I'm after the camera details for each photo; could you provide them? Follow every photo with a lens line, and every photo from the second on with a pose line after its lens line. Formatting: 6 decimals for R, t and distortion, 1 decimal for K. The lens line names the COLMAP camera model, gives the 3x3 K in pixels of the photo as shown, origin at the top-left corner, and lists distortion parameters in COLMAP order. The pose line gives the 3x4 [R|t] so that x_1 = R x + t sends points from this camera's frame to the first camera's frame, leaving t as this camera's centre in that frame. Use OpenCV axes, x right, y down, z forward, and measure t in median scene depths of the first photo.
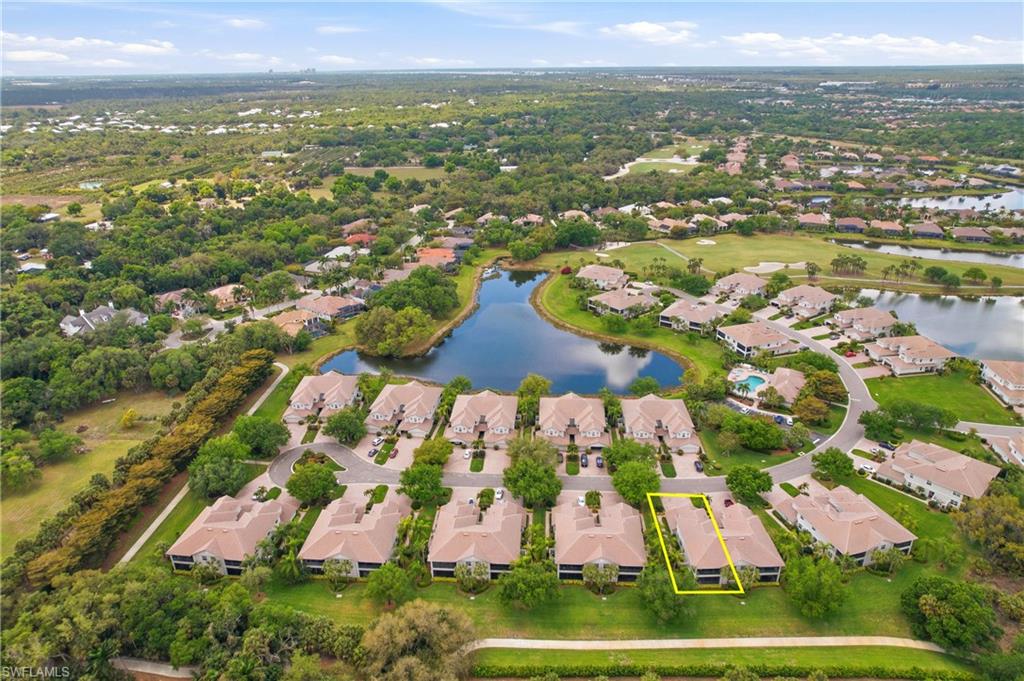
lens RADIAL K [[655.7, 0, 511.6], [0, 655.7, 330.7], [0, 0, 1]] dist [-0.082767, 0.075241]
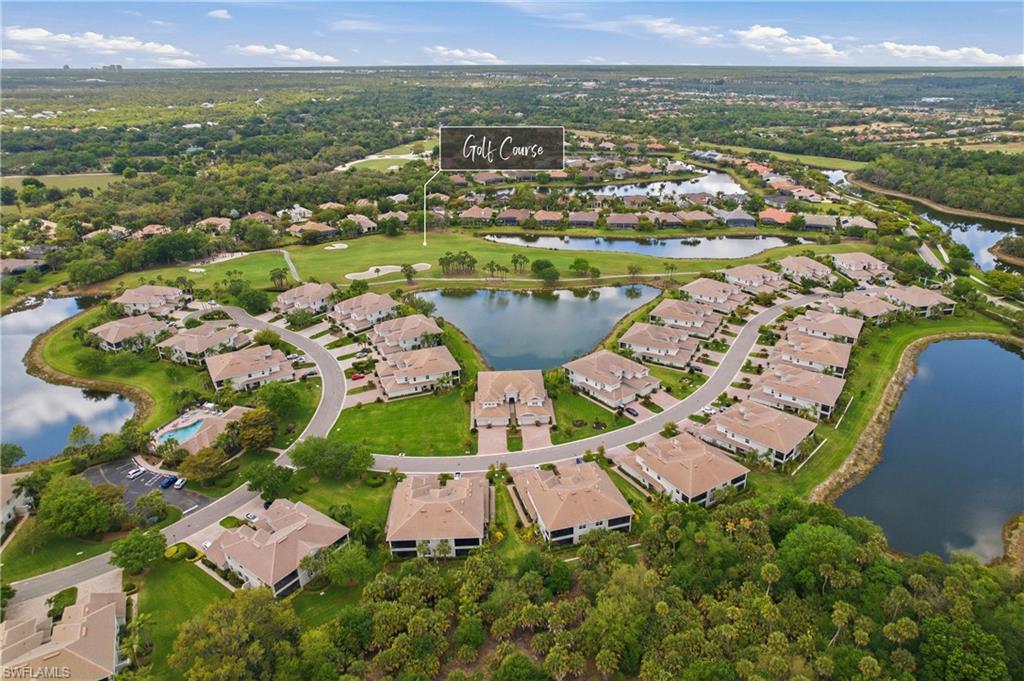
lens RADIAL K [[655.7, 0, 511.6], [0, 655.7, 330.7], [0, 0, 1]] dist [-0.082767, 0.075241]
pose [[0.969865, -0.086122, 0.227914, 0.294825], [0.085316, 0.996264, 0.013409, -0.010101], [-0.228217, 0.006440, 0.973589, 0.060176]]
